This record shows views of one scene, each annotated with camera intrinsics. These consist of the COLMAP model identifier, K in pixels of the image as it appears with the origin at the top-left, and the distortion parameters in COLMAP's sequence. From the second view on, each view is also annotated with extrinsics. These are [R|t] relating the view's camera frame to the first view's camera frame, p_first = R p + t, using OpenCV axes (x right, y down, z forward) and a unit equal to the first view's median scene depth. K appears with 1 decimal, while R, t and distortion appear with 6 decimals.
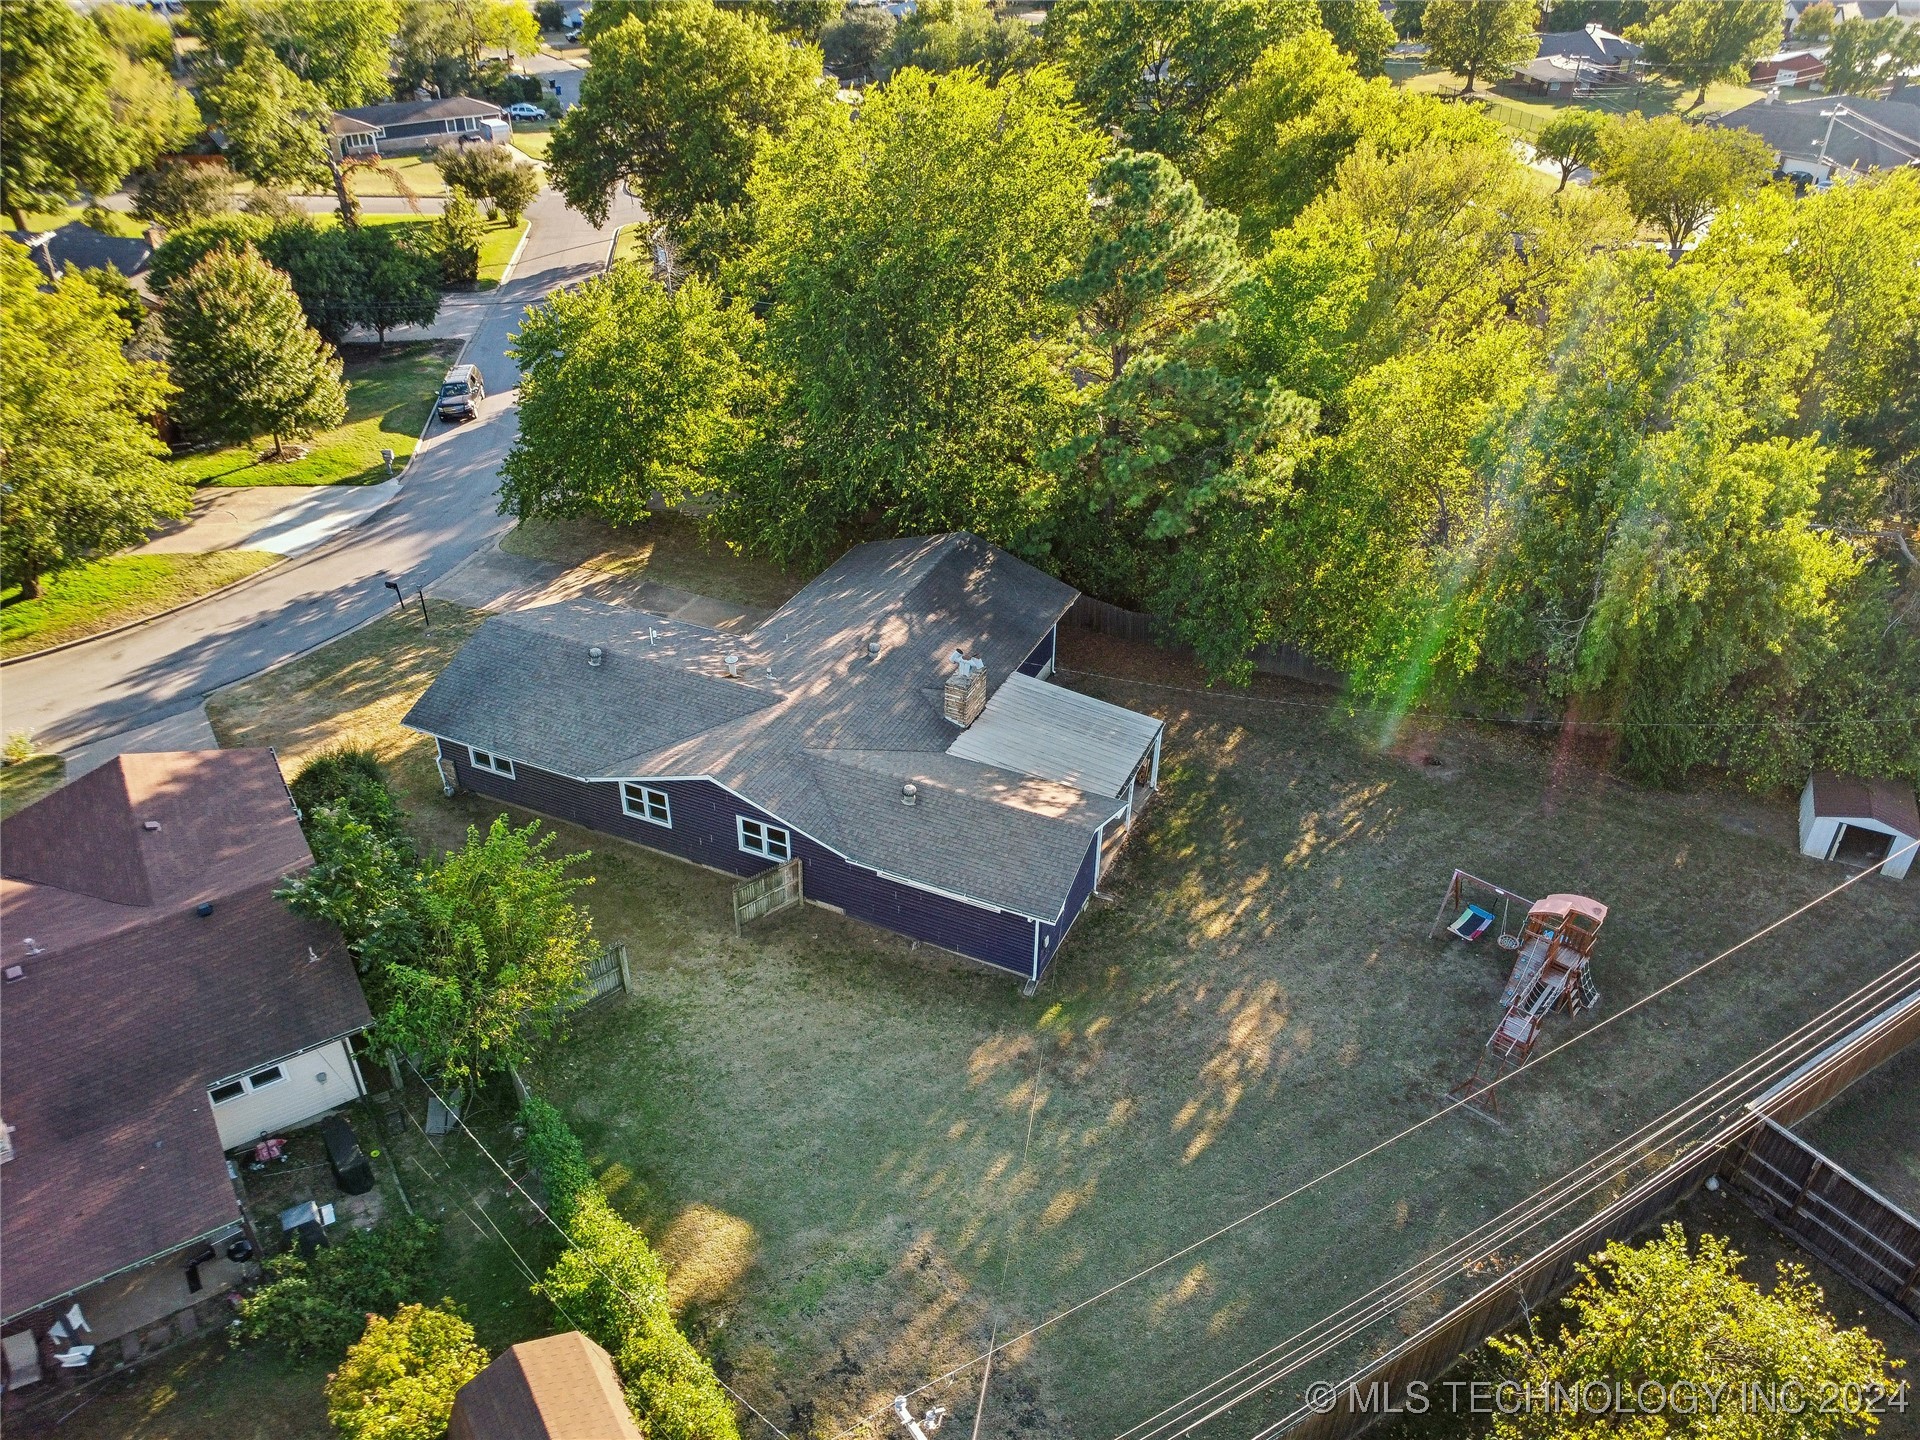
lens RADIAL K [[1413.3, 0, 960.0], [0, 1413.3, 719.3], [0, 0, 1]] dist [-0.030521, 0.000689]
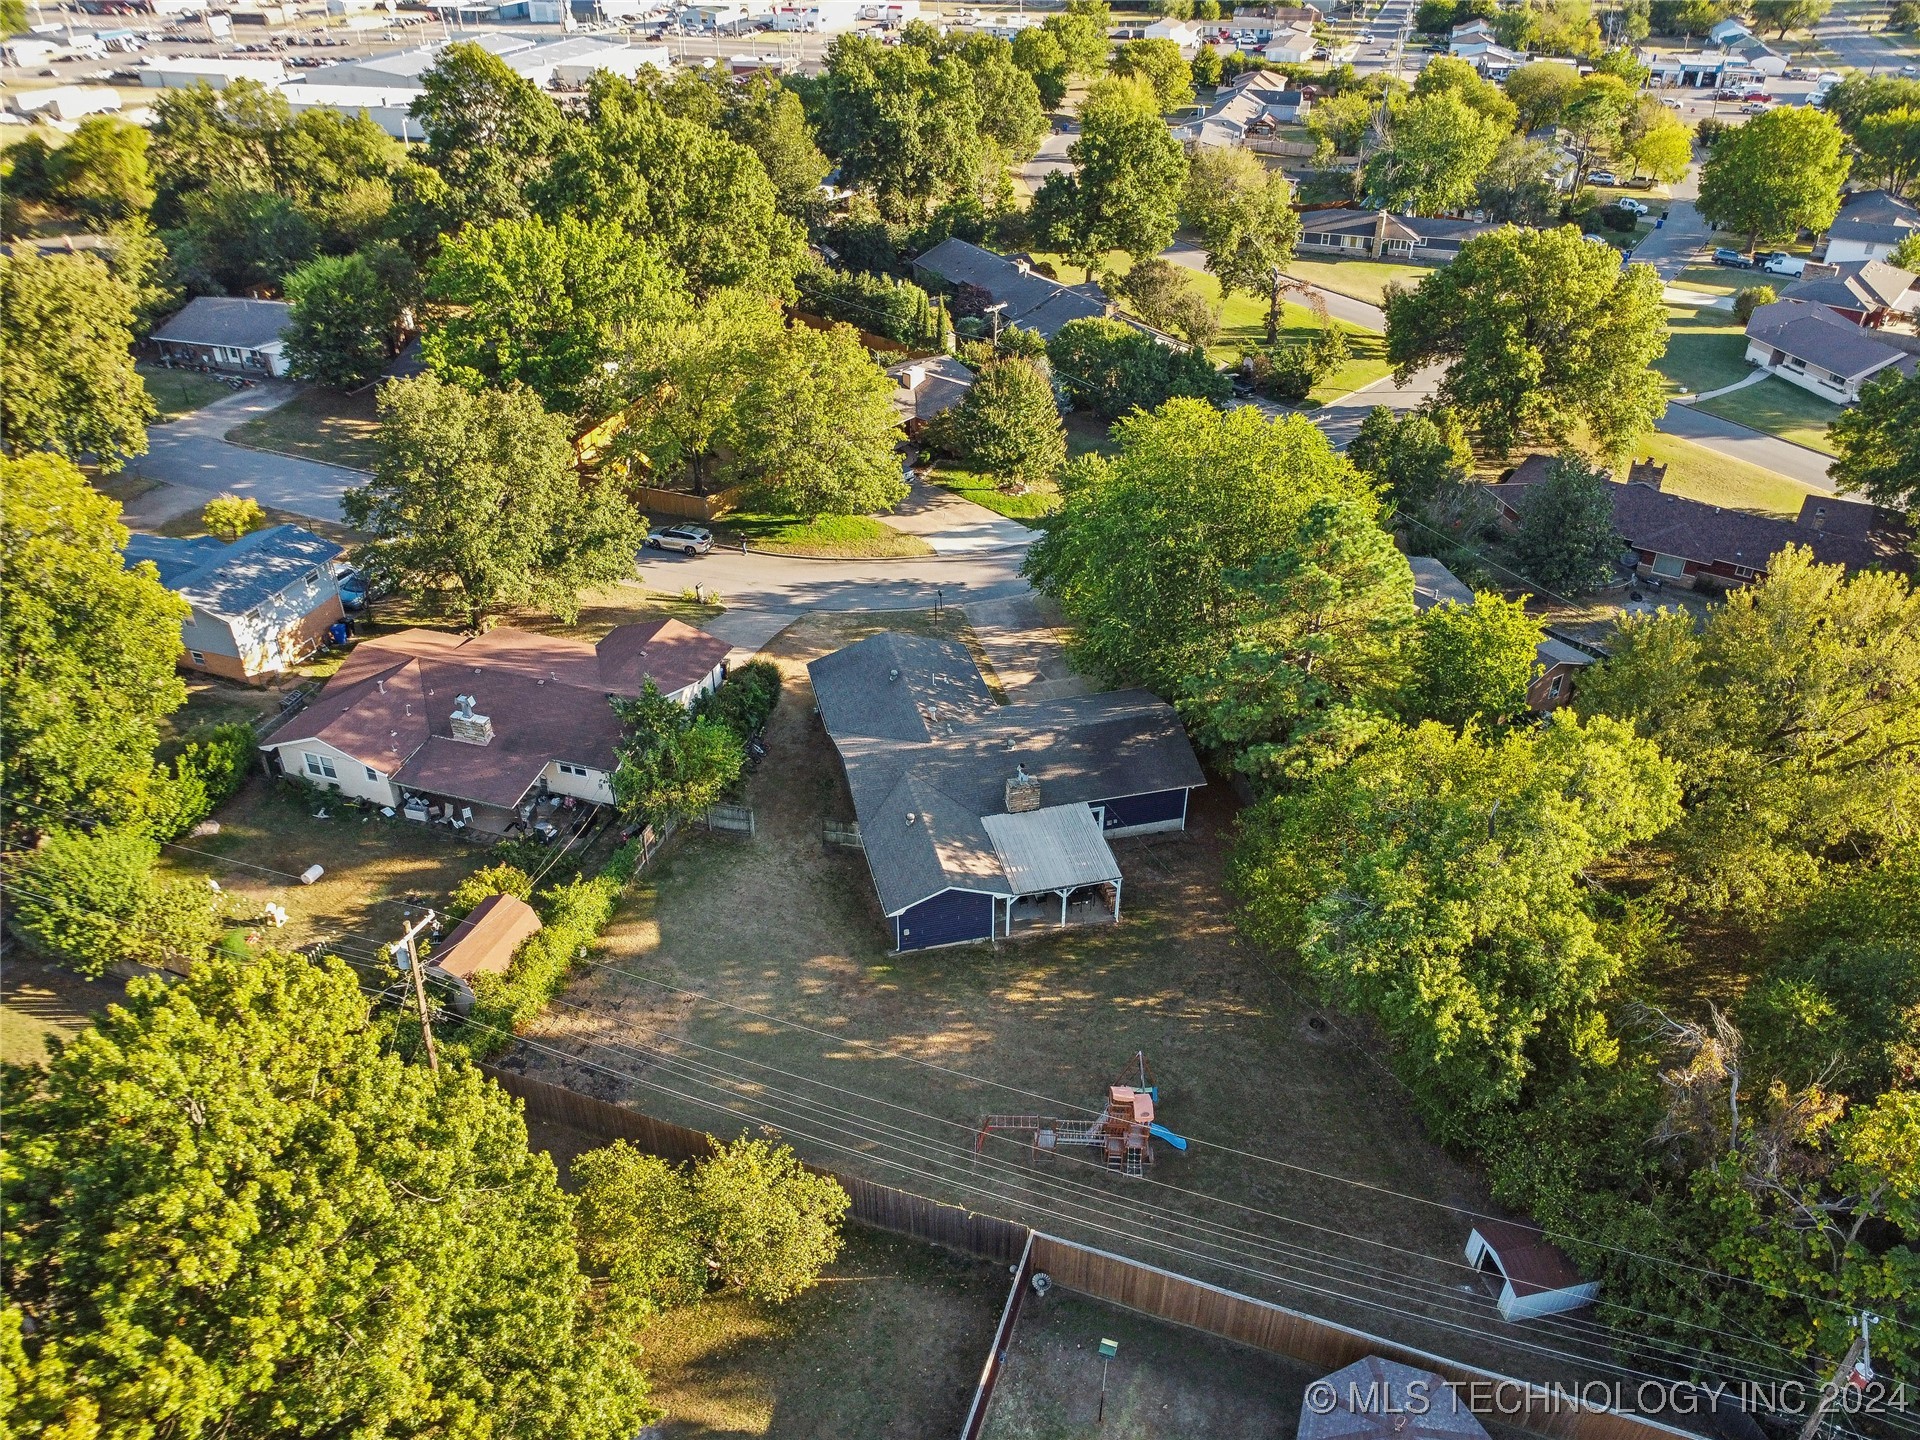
lens RADIAL K [[1413.3, 0, 959.0], [0, 1413.3, 720.8], [0, 0, 1]] dist [-0.030521, 0.000689]
pose [[0.627762, 0.421476, -0.654426, 0.961949], [-0.421859, 0.890768, 0.169019, -0.328658], [0.654179, 0.169972, 0.736994, -0.194423]]
